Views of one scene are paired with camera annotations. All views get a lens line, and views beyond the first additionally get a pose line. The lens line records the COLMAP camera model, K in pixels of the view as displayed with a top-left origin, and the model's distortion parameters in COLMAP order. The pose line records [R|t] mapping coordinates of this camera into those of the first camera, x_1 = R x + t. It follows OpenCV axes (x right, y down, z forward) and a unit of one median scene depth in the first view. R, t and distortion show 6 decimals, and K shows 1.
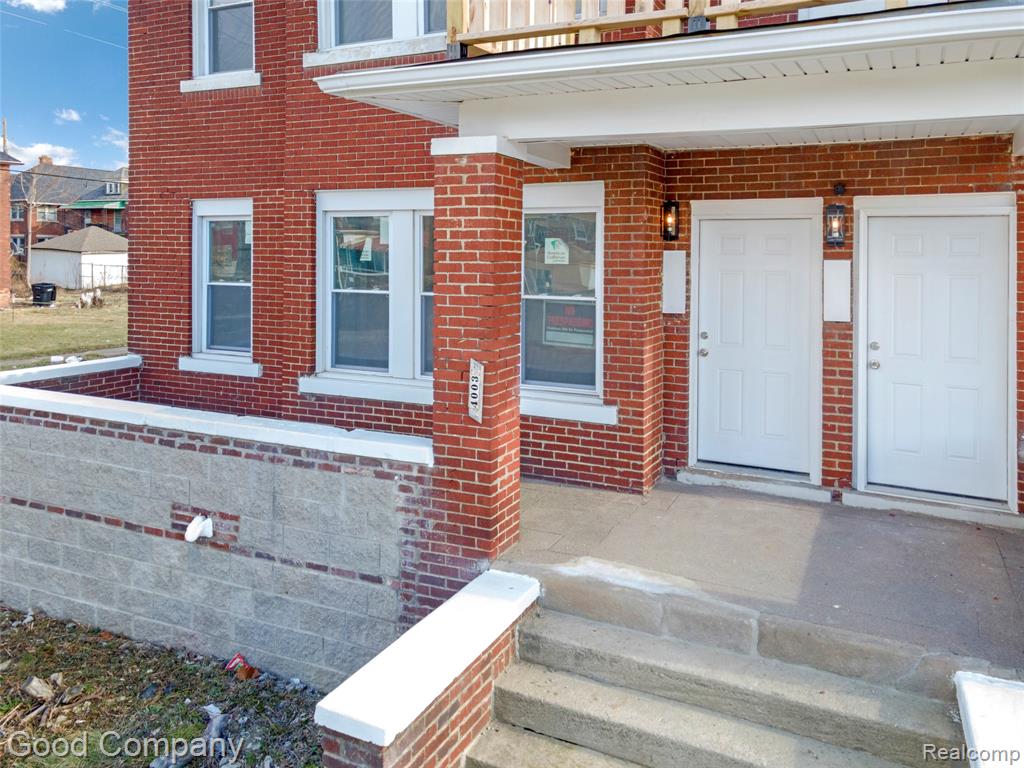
lens RADIAL K [[734.4, 0, 514.5], [0, 734.4, 293.2], [0, 0, 1]] dist [0.098483, 0.000947]
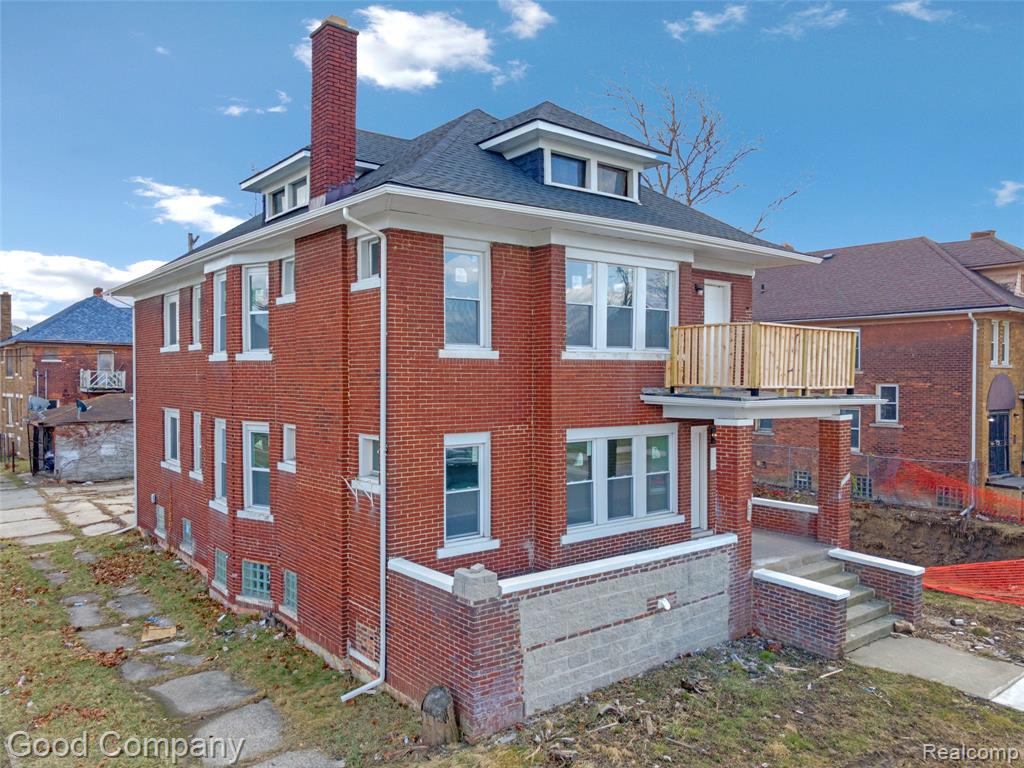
lens RADIAL K [[763.6, 0, 507.8], [0, 763.6, 386.3], [0, 0, 1]] dist [0.041032, 0.001840]
pose [[0.426917, -0.023819, 0.903977, -2.145607], [0.049859, 0.998752, 0.002770, -0.275288], [-0.902915, 0.043889, 0.427572, 0.379499]]
